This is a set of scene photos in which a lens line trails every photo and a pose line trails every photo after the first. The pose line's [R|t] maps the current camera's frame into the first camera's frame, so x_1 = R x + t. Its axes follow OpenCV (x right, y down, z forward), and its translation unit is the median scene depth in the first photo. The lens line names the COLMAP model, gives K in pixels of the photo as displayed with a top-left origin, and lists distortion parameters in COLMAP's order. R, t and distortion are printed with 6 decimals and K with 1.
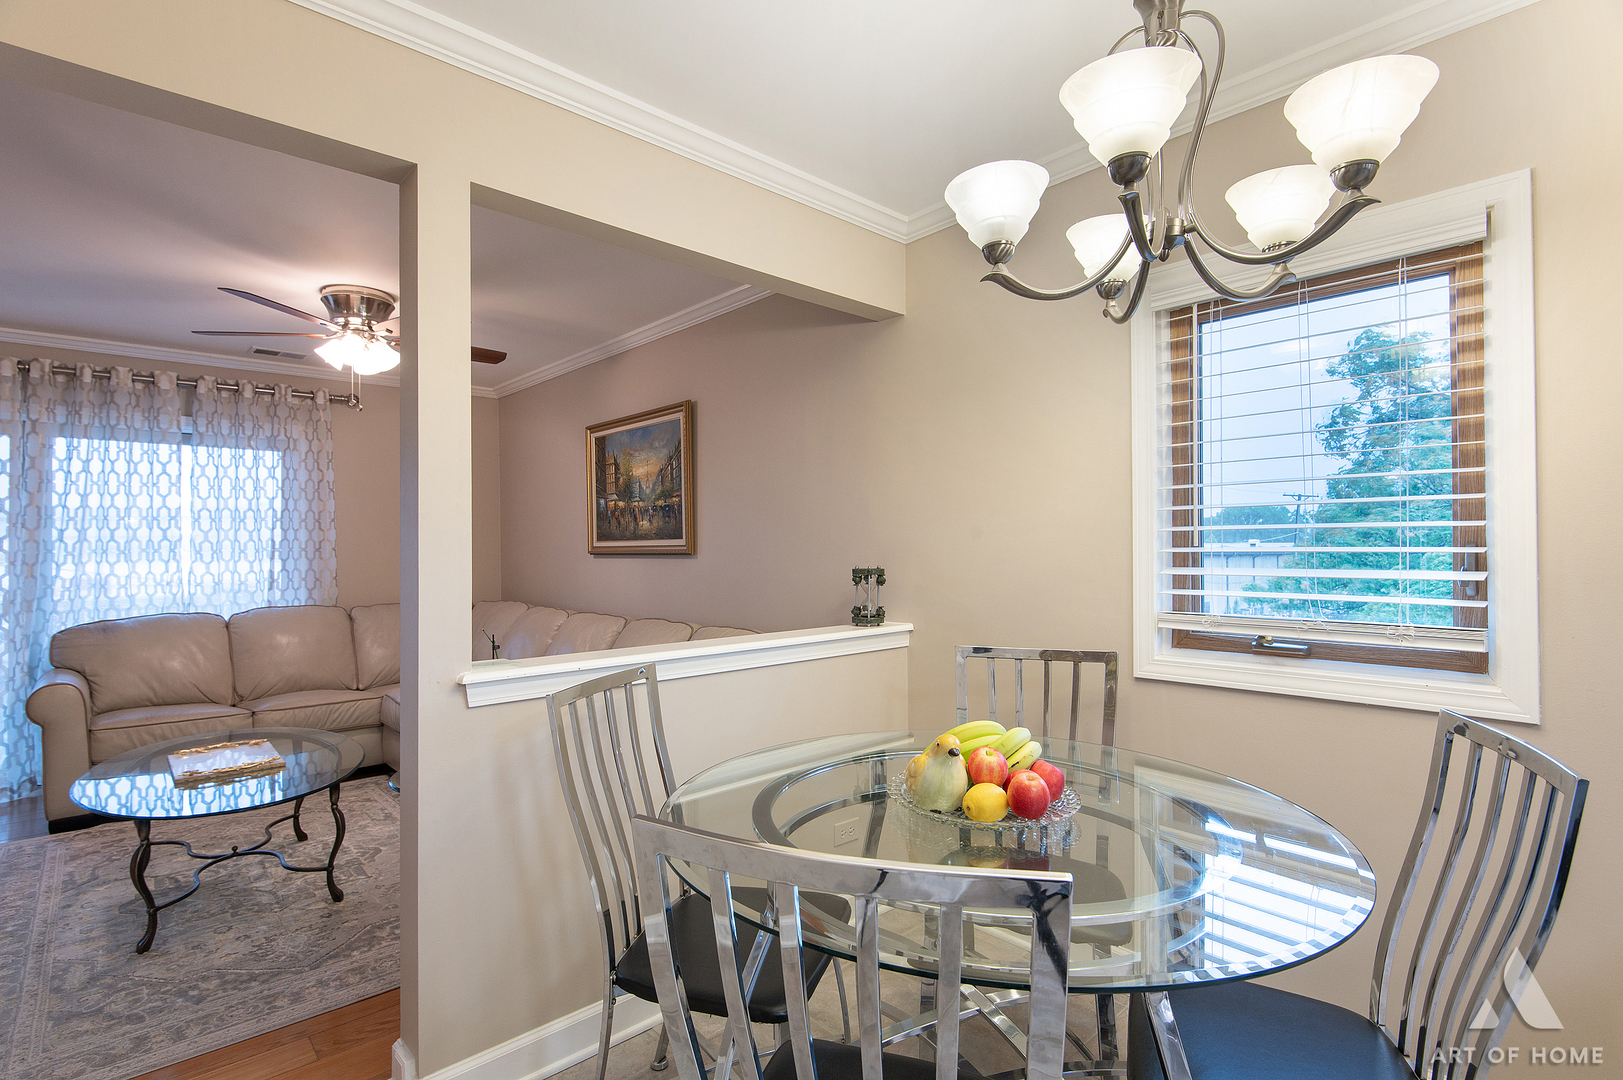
lens RADIAL K [[762.3, 0, 823.6], [0, 762.3, 552.7], [0, 0, 1]] dist [0.007819, -0.002101]
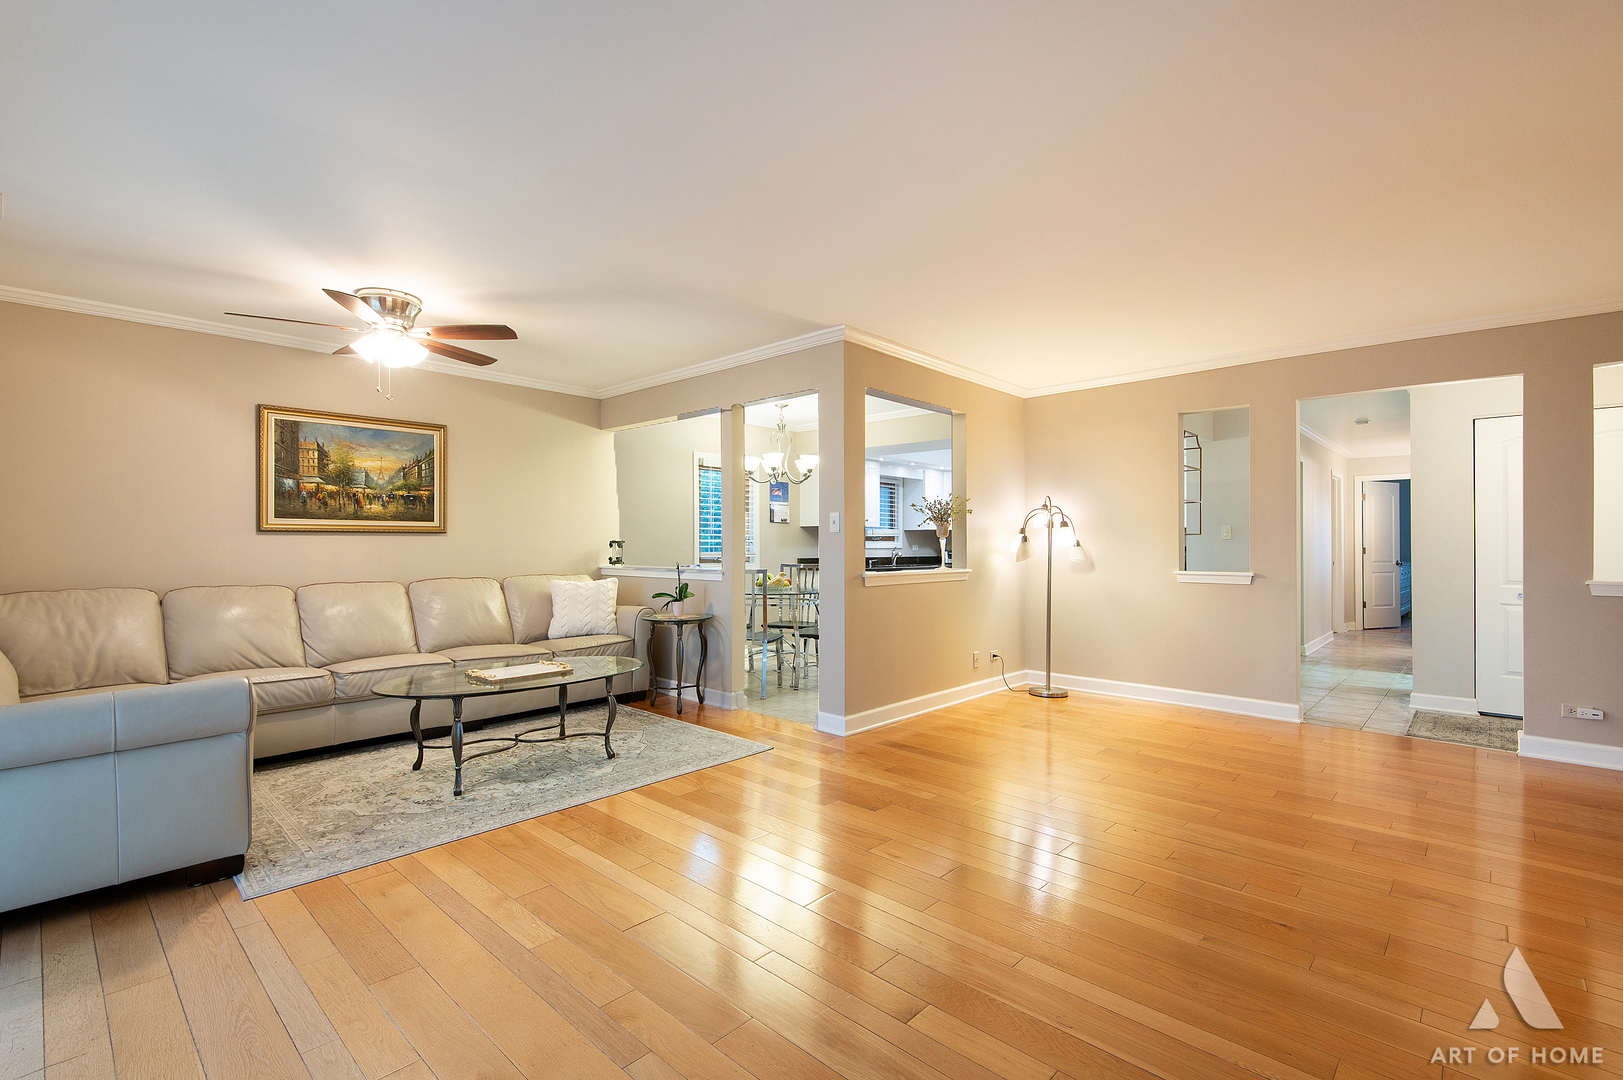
lens RADIAL K [[723.5, 0, 814.2], [0, 723.5, 541.0], [0, 0, 1]] dist [0.019829, -0.011948]
pose [[-0.075780, 0.011945, 0.997053, -1.488630], [0.007150, 0.999909, -0.011436, 0.035280], [-0.997099, 0.006262, -0.075858, 0.390200]]
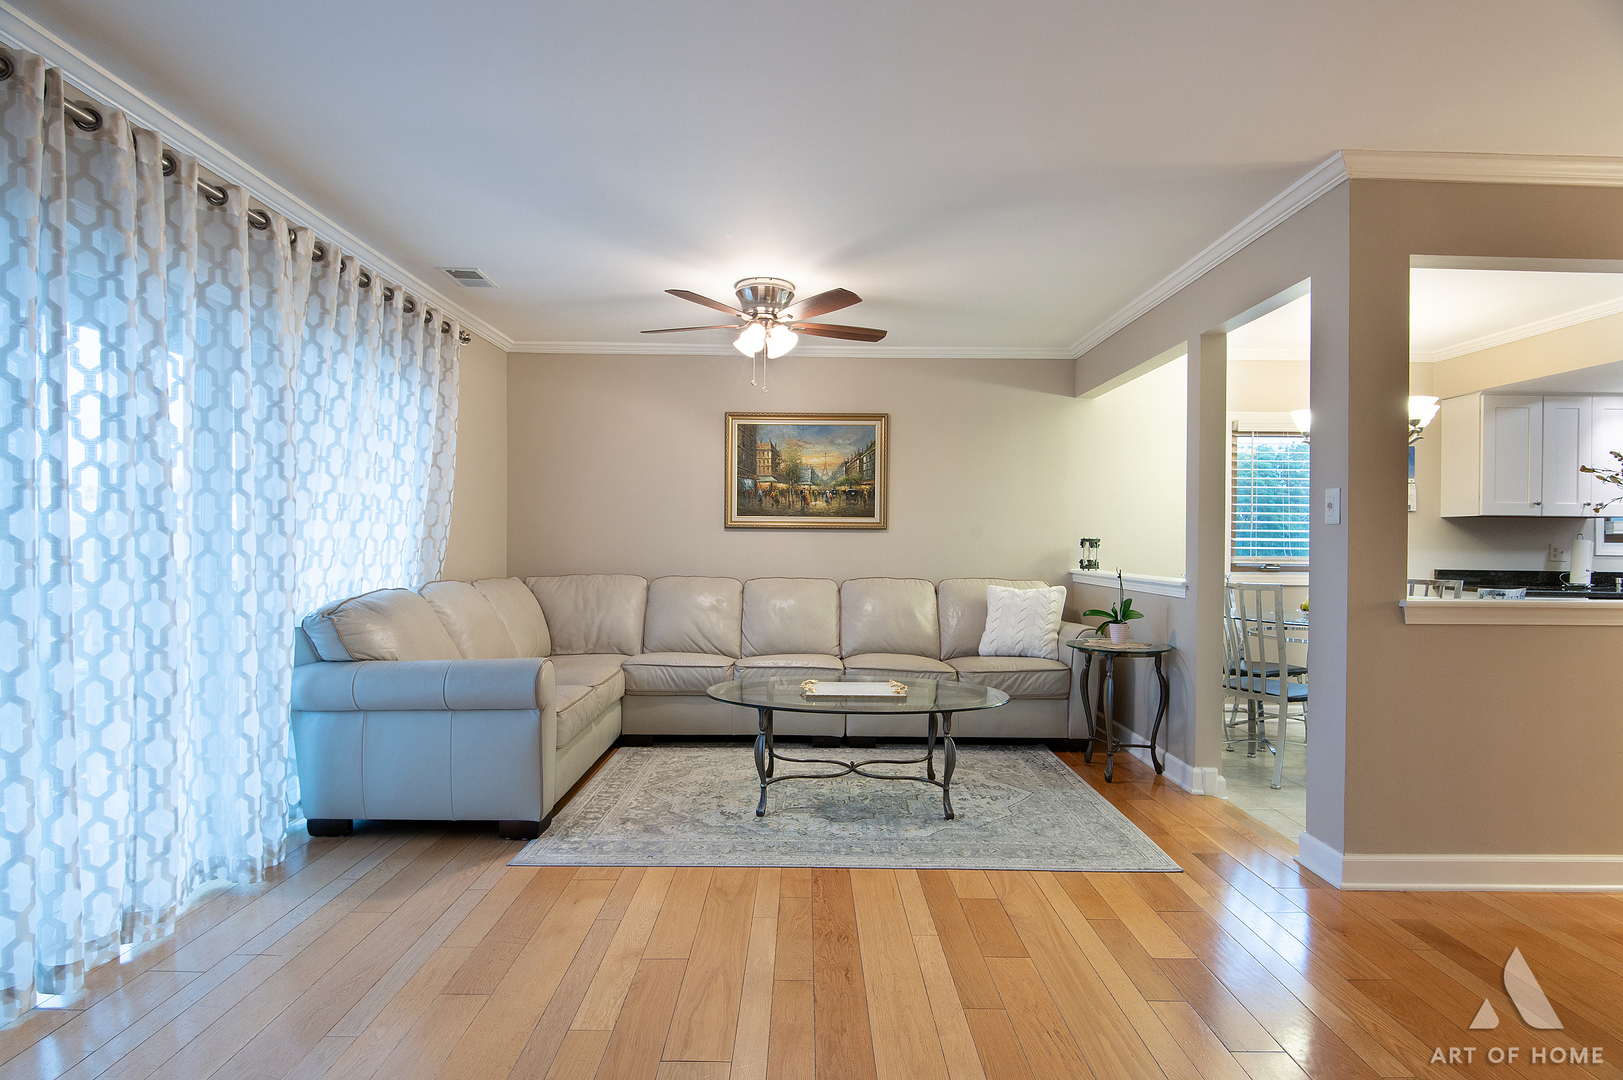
lens RADIAL K [[803.6, 0, 809.1], [0, 803.6, 539.0], [0, 0, 1]] dist [0.016515, -0.010015]
pose [[0.677276, 0.016726, 0.735539, -1.219091], [-0.010085, 0.999859, -0.013450, 0.036728], [-0.735660, 0.001691, 0.677349, 0.140413]]
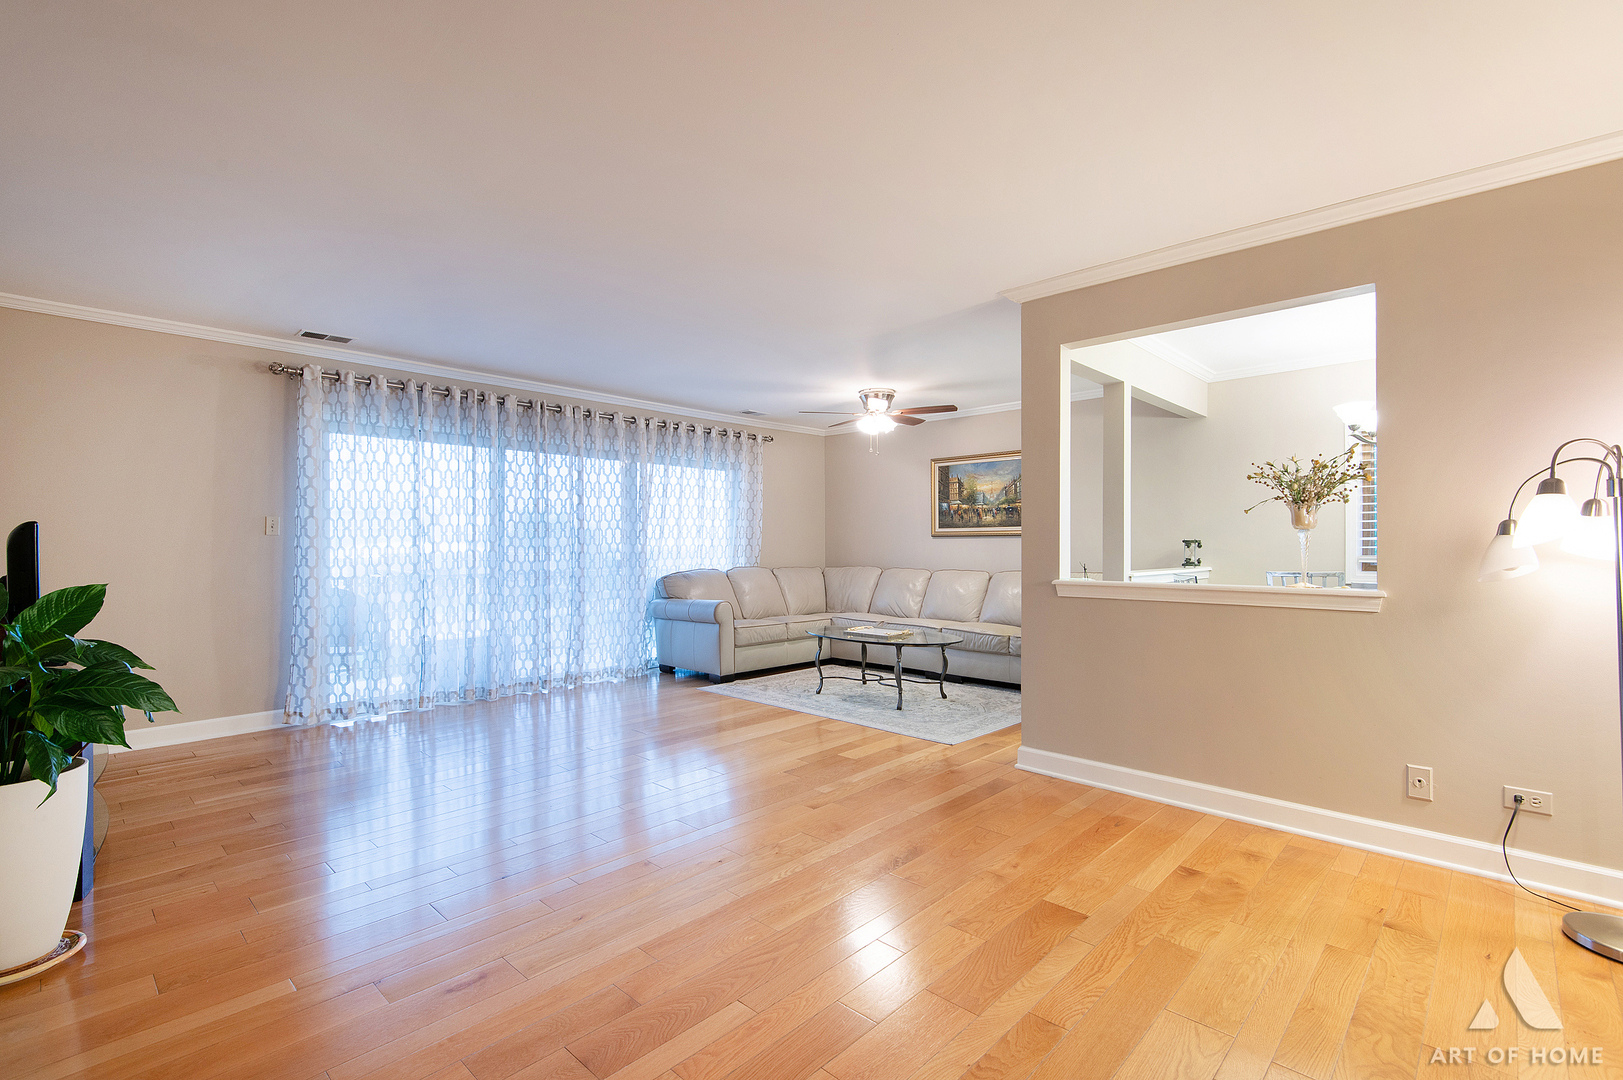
lens RADIAL K [[723.5, 0, 816.0], [0, 723.5, 543.3], [0, 0, 1]] dist [0.019829, -0.011948]
pose [[0.997622, 0.007352, 0.068537, -0.750311], [-0.006612, 0.999917, -0.011016, 0.040441], [-0.068612, 0.010536, 0.997588, -0.618999]]
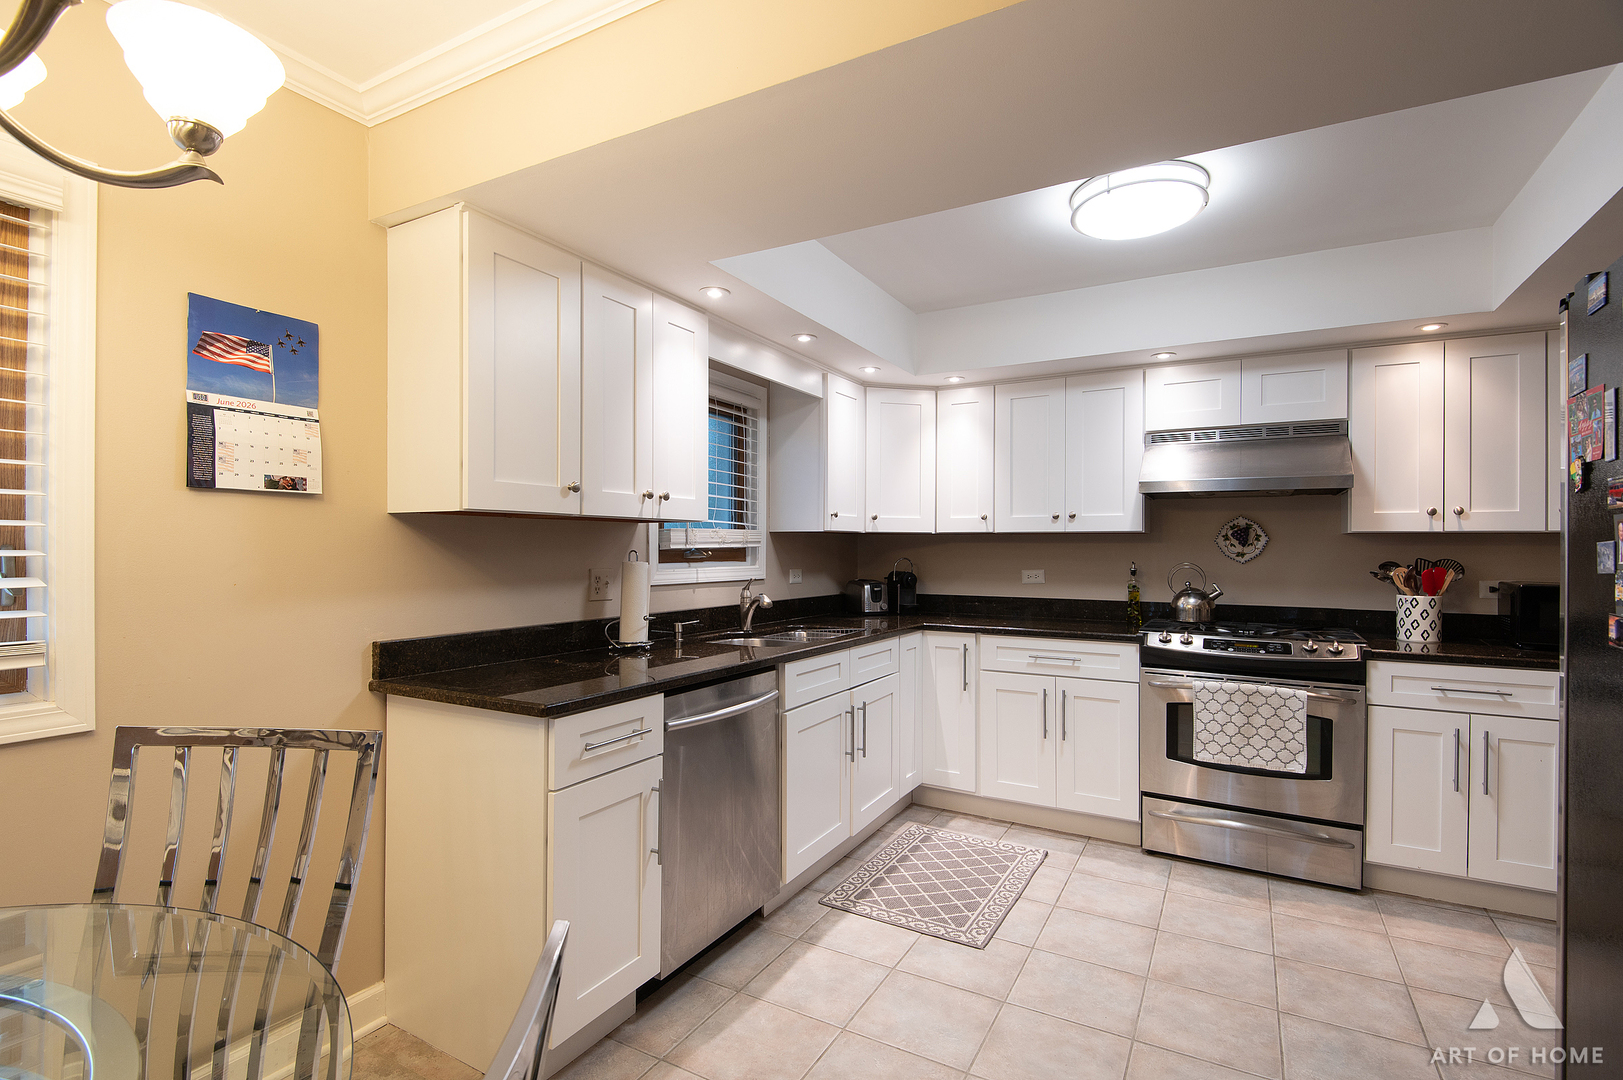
lens RADIAL K [[762.3, 0, 808.1], [0, 762.3, 549.4], [0, 0, 1]] dist [0.007819, -0.002101]
pose [[-0.299743, 0.009018, 0.953977, -0.110045], [0.011931, 0.999913, -0.005703, 0.003359], [-0.953945, 0.009672, -0.299824, 0.164427]]
